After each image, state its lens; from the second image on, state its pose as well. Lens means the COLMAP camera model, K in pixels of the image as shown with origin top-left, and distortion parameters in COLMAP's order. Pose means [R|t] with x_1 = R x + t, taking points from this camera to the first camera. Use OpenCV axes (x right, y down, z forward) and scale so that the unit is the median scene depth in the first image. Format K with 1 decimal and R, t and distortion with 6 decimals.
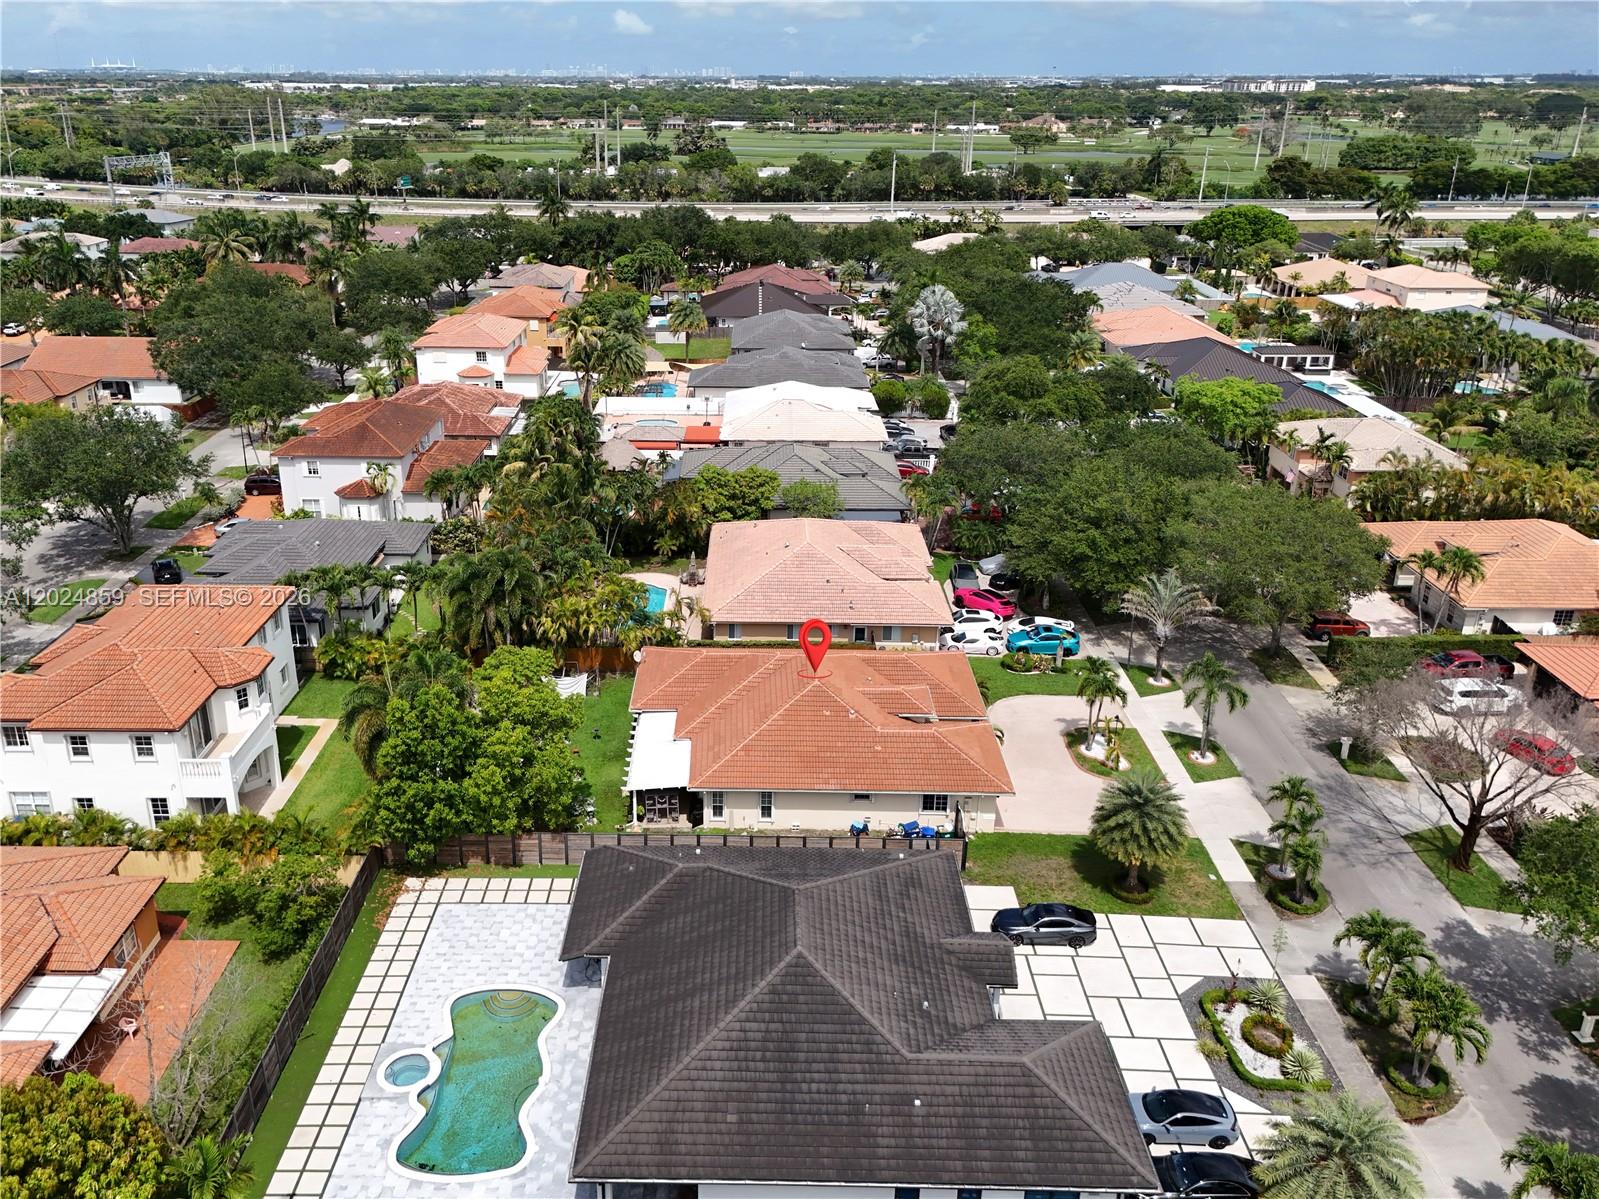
lens RADIAL K [[1184.5, 0, 746.3], [0, 1184.5, 603.0], [0, 0, 1]] dist [0.036469, -0.007511]
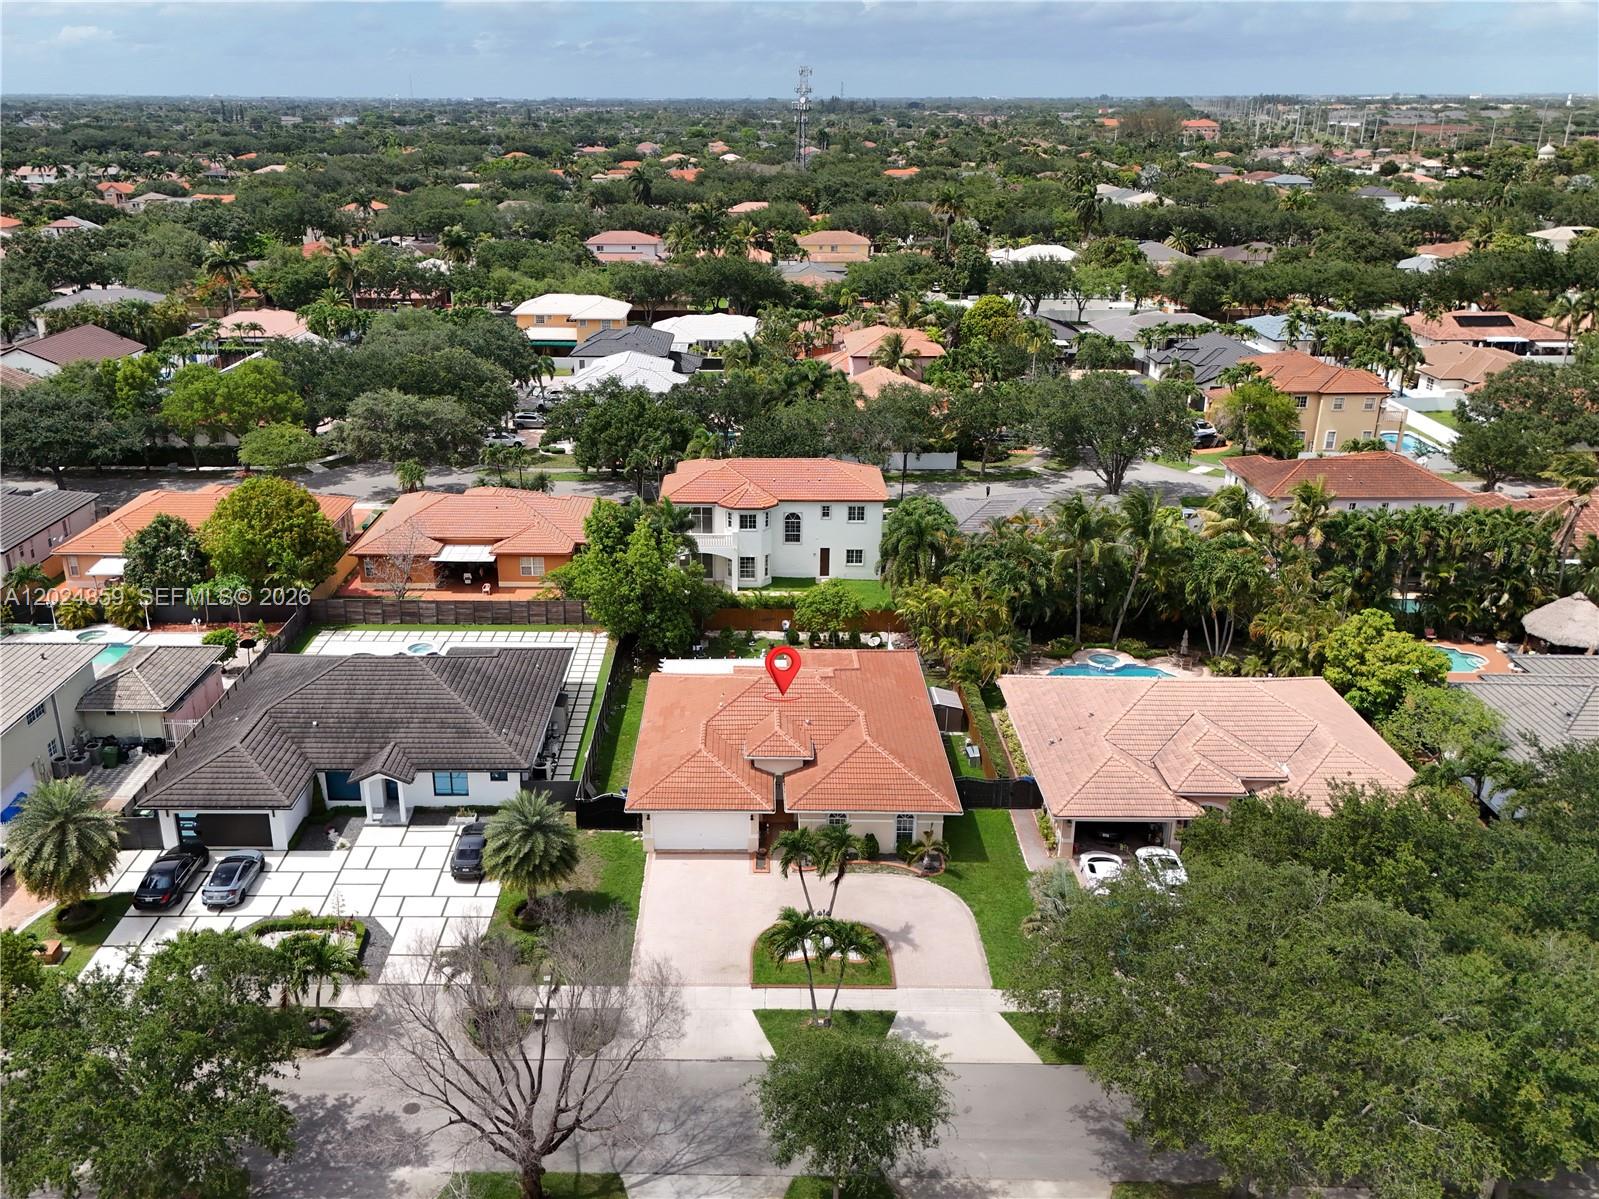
lens RADIAL K [[1340.0, 0, 751.3], [0, 1340.0, 653.5], [0, 0, 1]] dist [0.159461, -0.192800]
pose [[0.008039, 0.377759, -0.925869, 0.937895], [-0.405339, 0.847651, 0.342327, -0.286035], [0.914131, 0.372539, 0.159935, 0.681096]]
